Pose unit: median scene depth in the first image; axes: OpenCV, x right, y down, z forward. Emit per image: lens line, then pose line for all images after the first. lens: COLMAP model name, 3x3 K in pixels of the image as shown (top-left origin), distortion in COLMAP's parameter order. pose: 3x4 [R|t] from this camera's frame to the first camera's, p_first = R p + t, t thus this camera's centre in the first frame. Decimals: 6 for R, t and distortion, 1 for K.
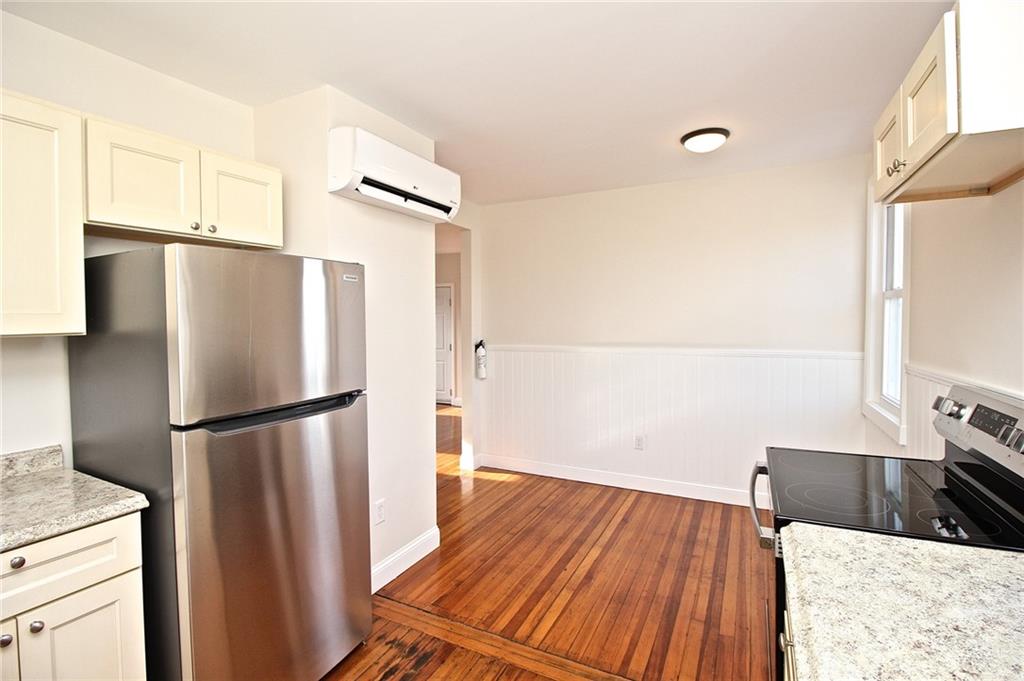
lens RADIAL K [[473.5, 0, 513.8], [0, 473.5, 327.0], [0, 0, 1]] dist [0.002259, -0.014915]
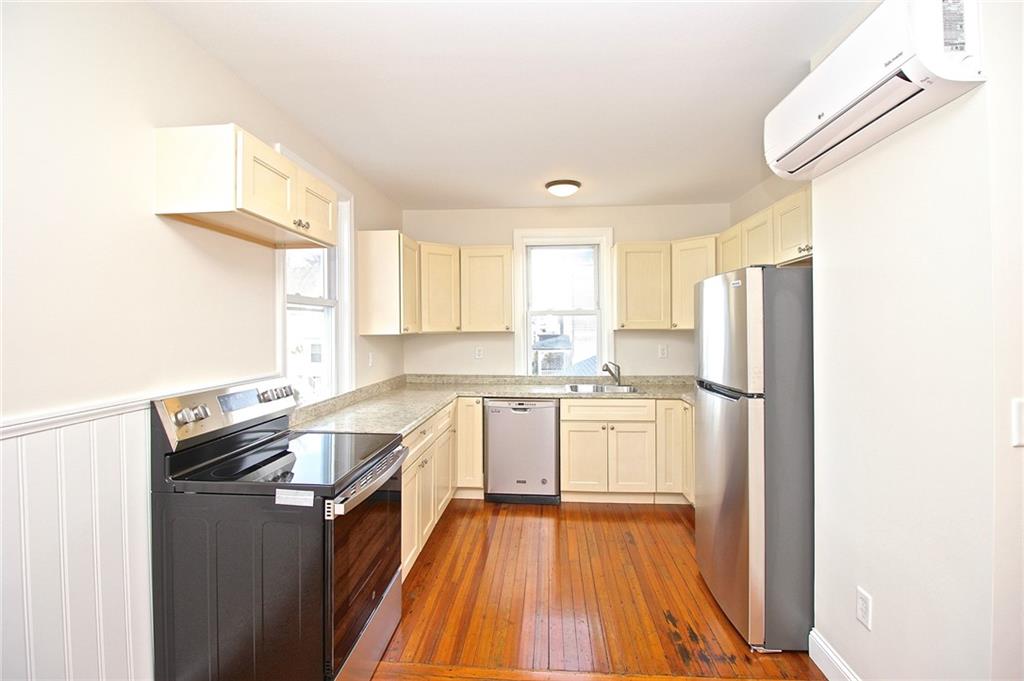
lens RADIAL K [[473.5, 0, 513.8], [0, 473.5, 327.0], [0, 0, 1]] dist [0.002259, -0.014915]
pose [[-0.922890, 0.014487, -0.384792, 0.537688], [0.009455, 0.999843, 0.014966, -0.026195], [0.384949, 0.010174, -0.922882, 1.800959]]
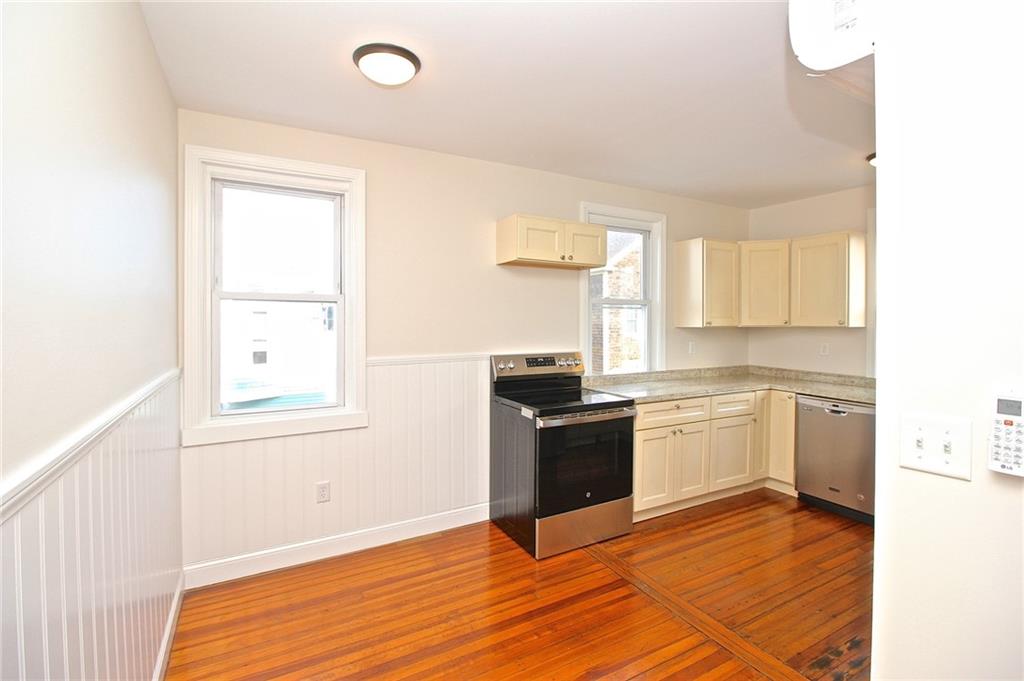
lens RADIAL K [[473.5, 0, 513.8], [0, 473.5, 327.0], [0, 0, 1]] dist [0.002259, -0.014915]
pose [[-0.828442, -0.000547, 0.560074, -0.205369], [0.013131, 0.999706, 0.020398, -0.029890], [-0.559920, 0.024253, -0.828191, 2.162545]]
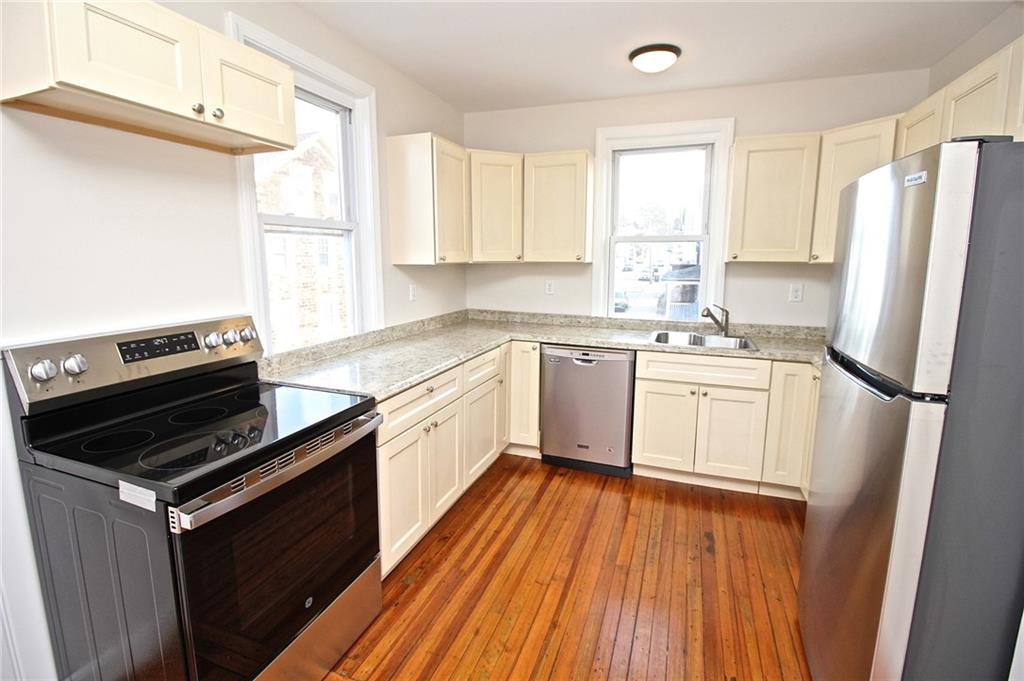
lens RADIAL K [[473.5, 0, 513.8], [0, 473.5, 327.0], [0, 0, 1]] dist [0.002259, -0.014915]
pose [[-0.993024, 0.022473, -0.115750, 0.189124], [0.003169, 0.986401, 0.164325, -0.025273], [0.117869, 0.162812, -0.979591, 1.511376]]
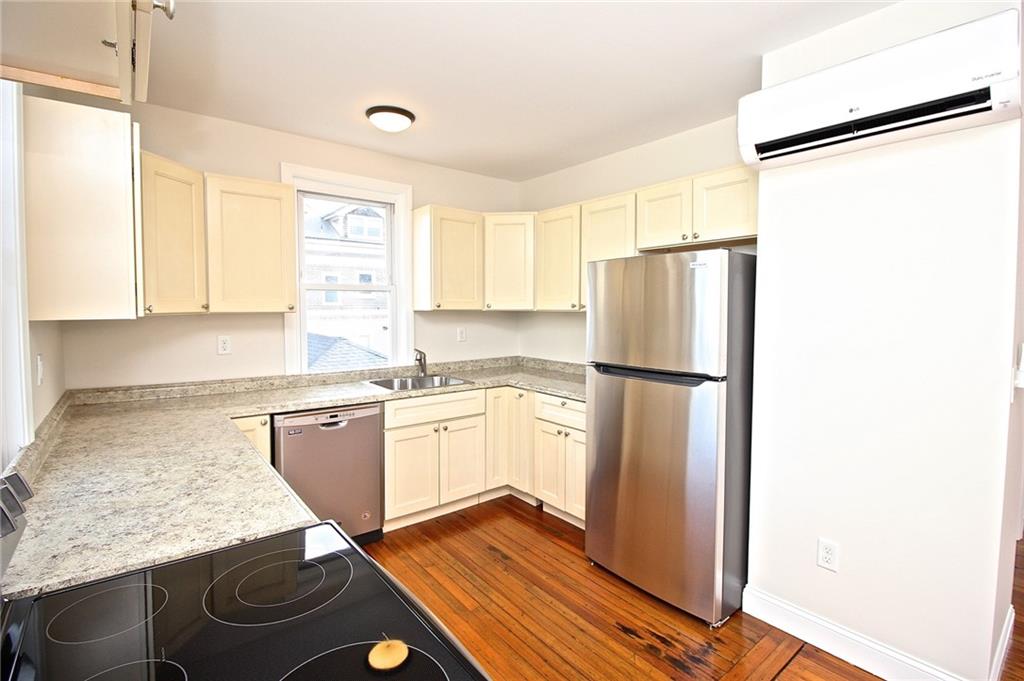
lens RADIAL K [[473.5, 0, 513.8], [0, 473.5, 327.0], [0, 0, 1]] dist [0.002259, -0.014915]
pose [[-0.412209, 0.047426, -0.909854, 0.774182], [-0.012969, 0.998238, 0.057908, -0.022451], [0.910997, 0.035671, -0.410868, 1.063477]]
